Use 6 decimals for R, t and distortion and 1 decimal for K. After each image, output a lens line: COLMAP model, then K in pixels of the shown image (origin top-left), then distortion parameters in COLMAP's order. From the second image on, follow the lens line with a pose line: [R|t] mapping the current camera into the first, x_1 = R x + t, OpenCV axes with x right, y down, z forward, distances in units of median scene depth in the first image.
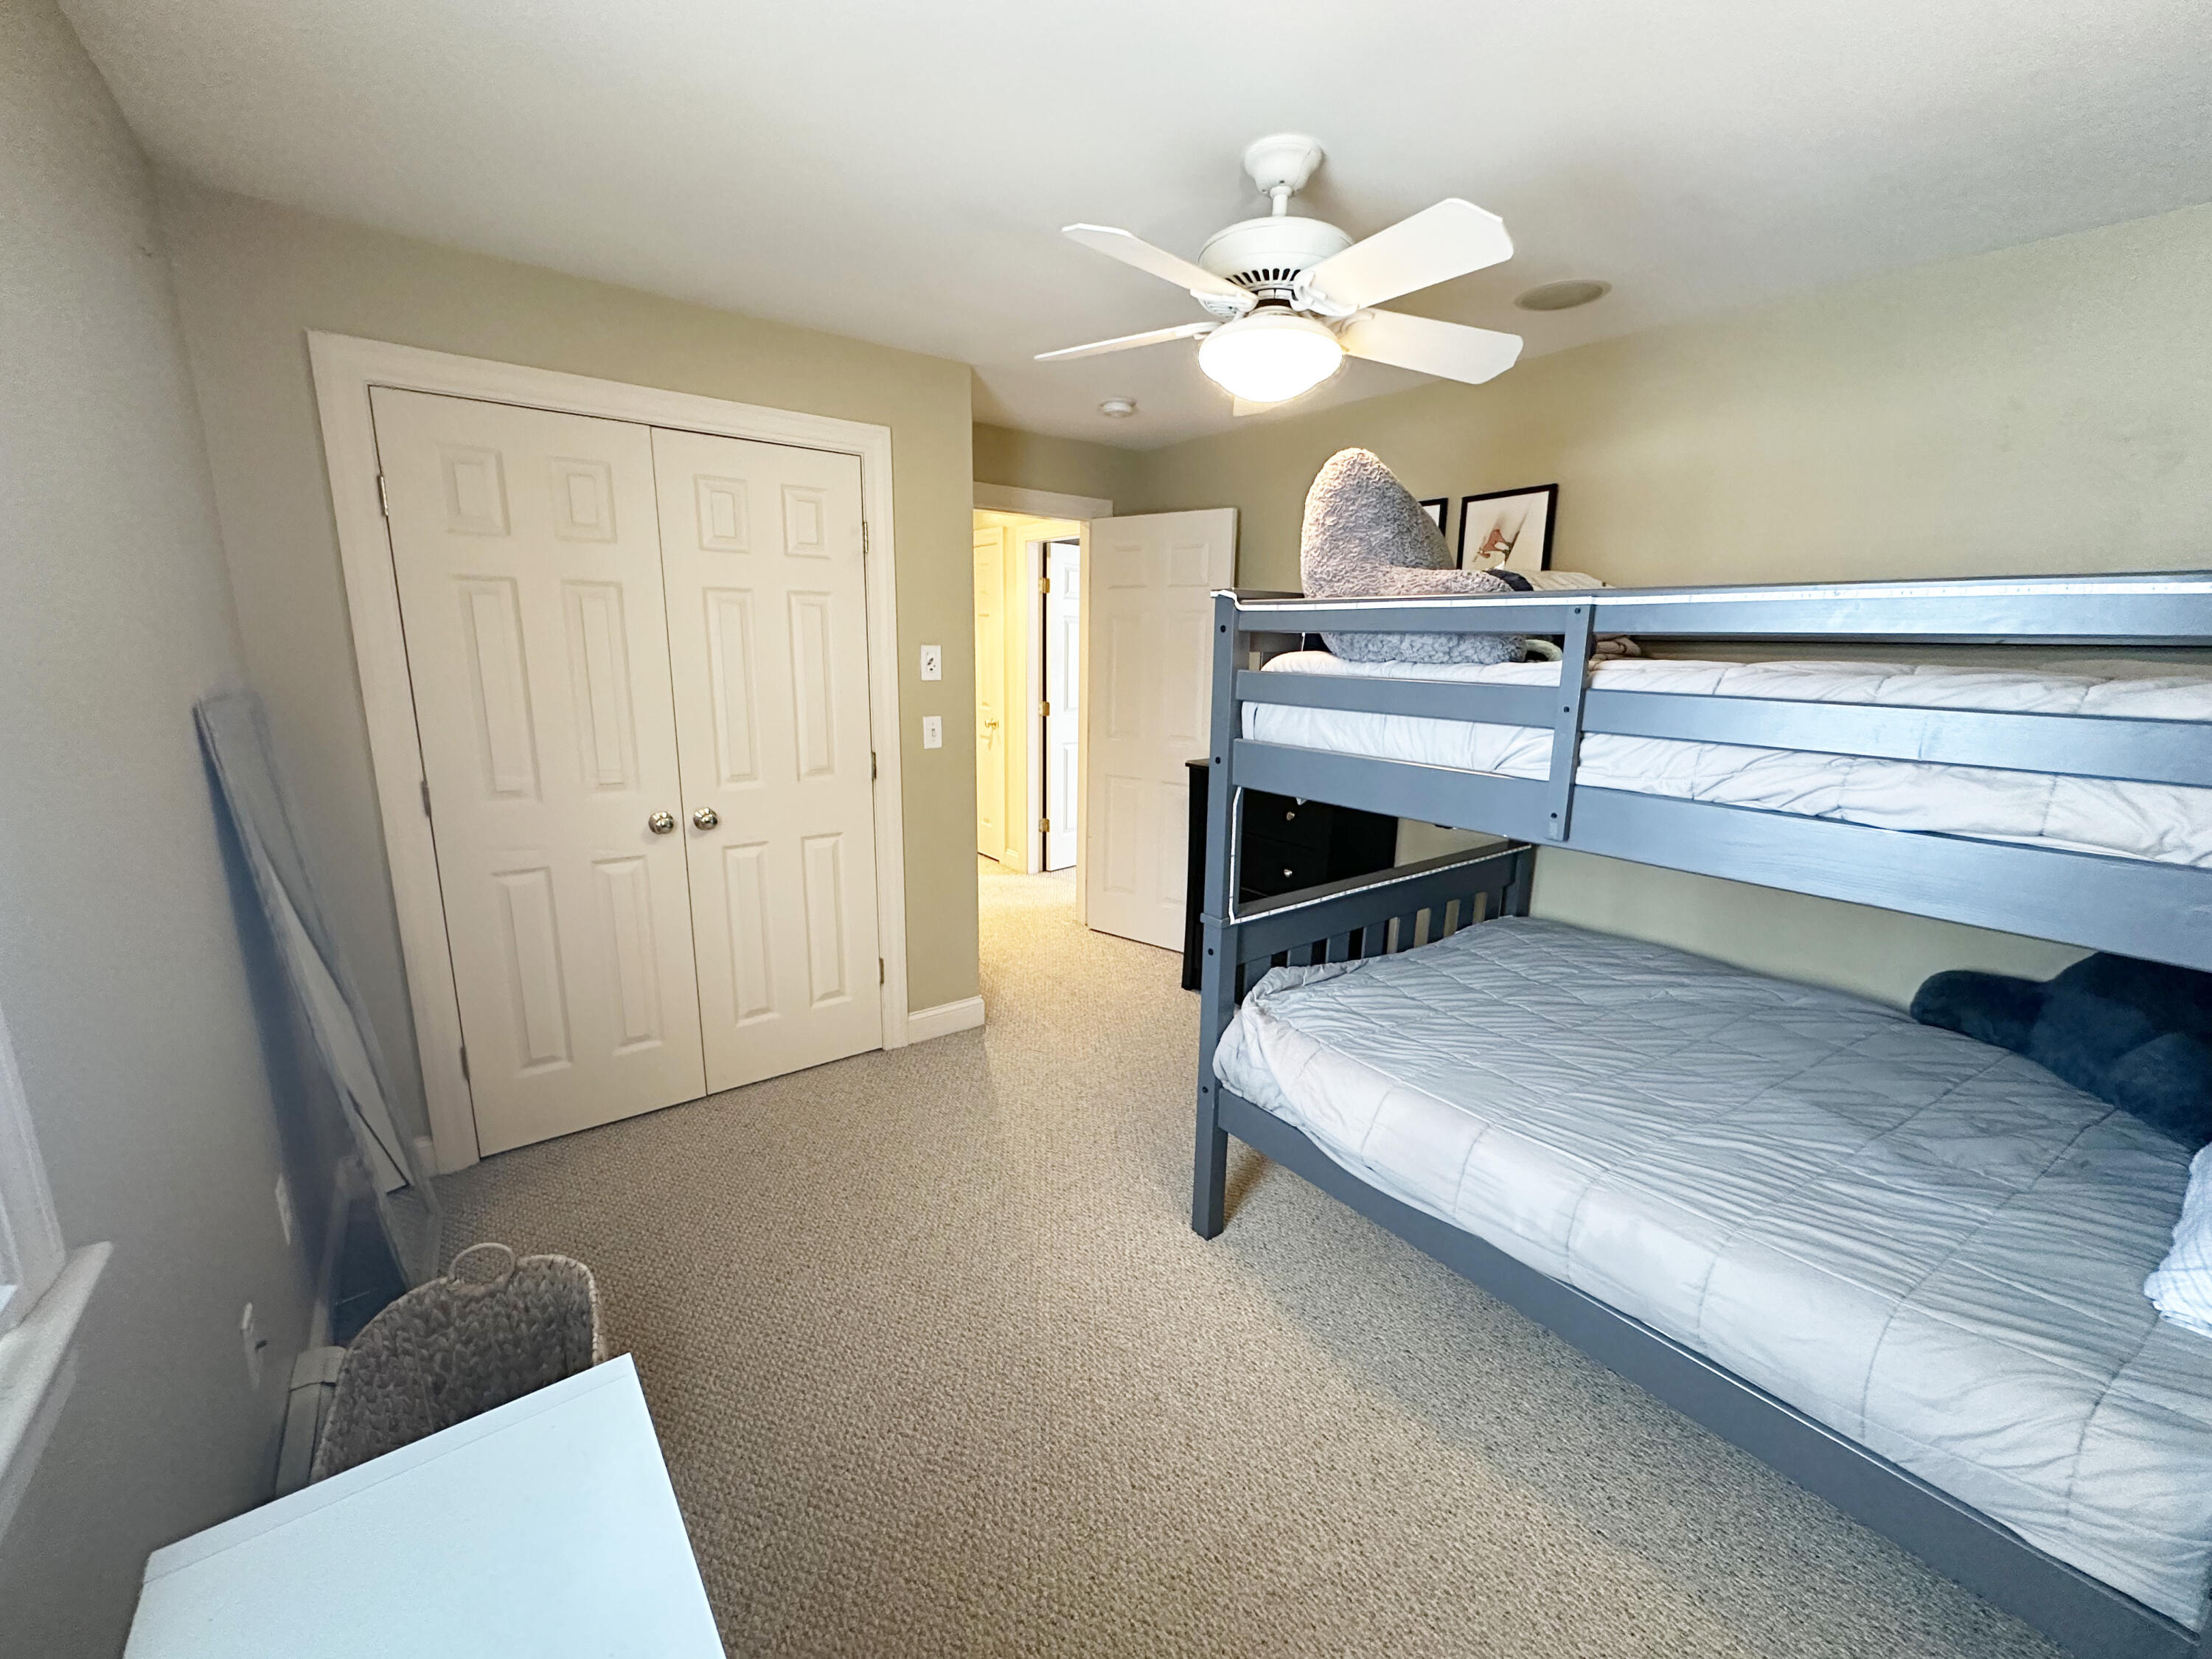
lens RADIAL K [[882.2, 0, 1106.0], [0, 882.2, 829.5], [0, 0, 1]] dist [0.000490, -0.000039]
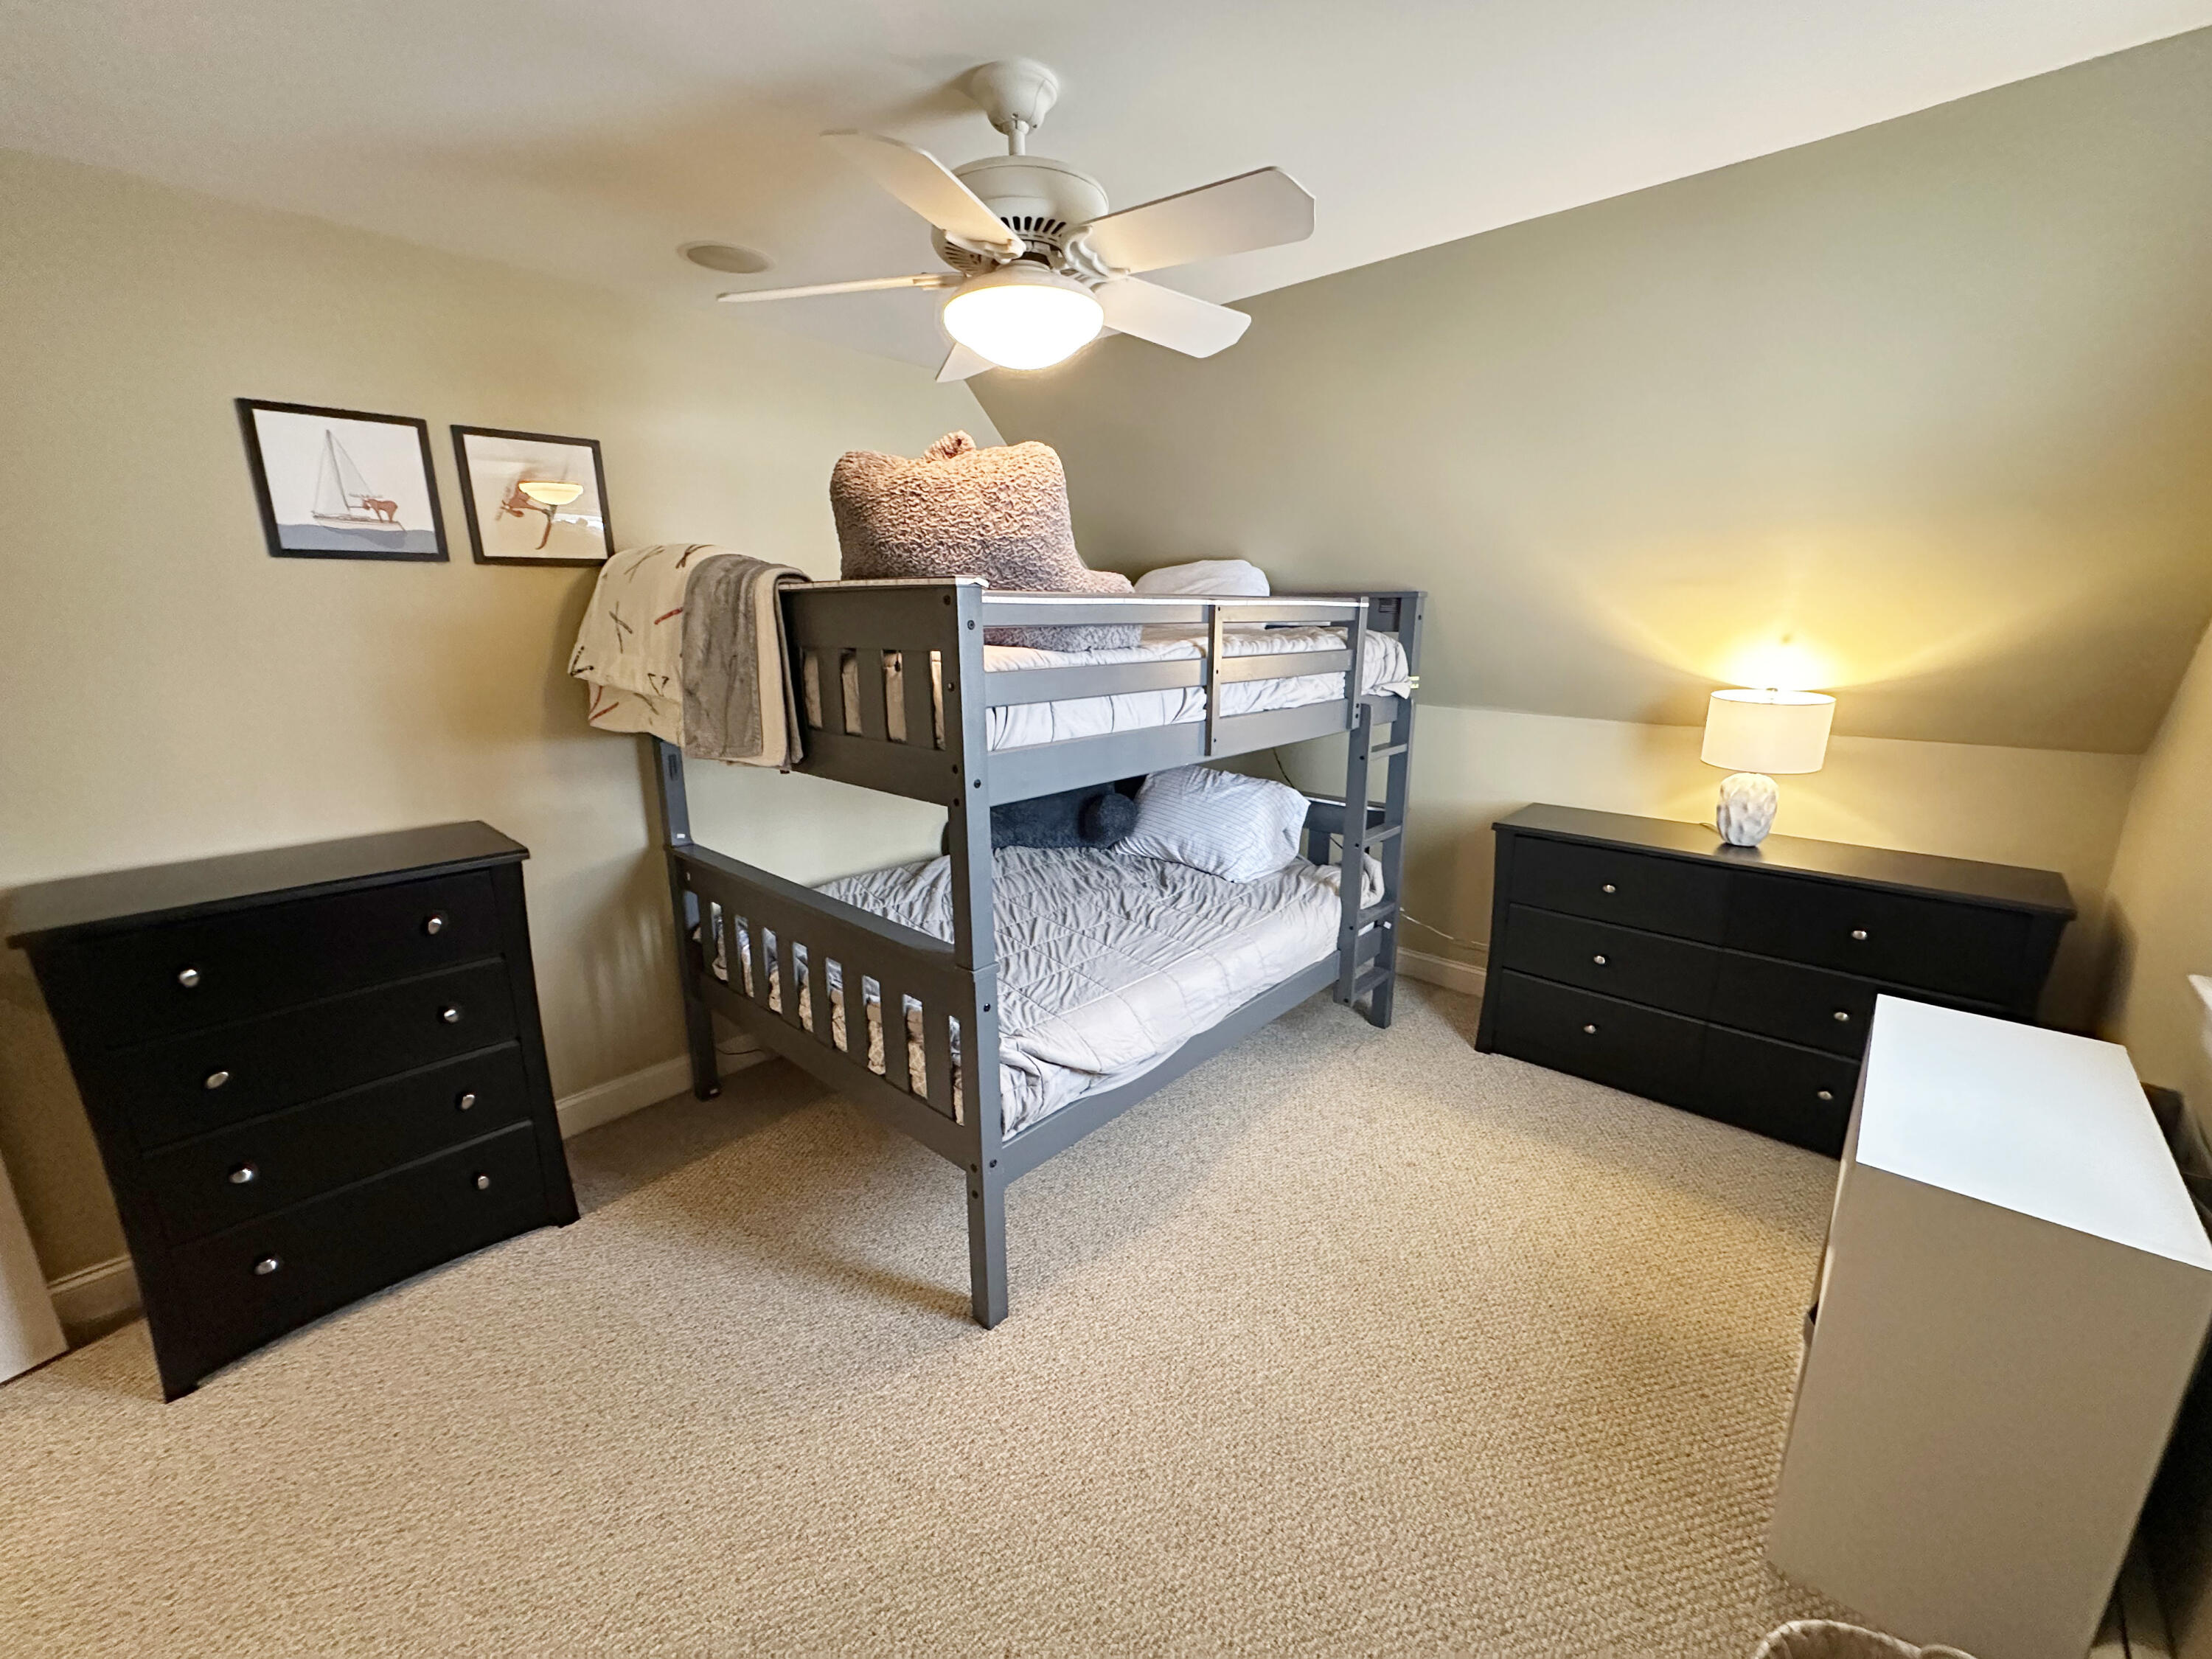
lens RADIAL K [[882.2, 0, 1106.0], [0, 882.2, 829.5], [0, 0, 1]] dist [0.000490, -0.000039]
pose [[-0.173726, -0.255405, 0.951098, -0.831057], [0.206551, 0.934852, 0.288770, -0.302893], [-0.962889, 0.246617, -0.109654, 1.179287]]
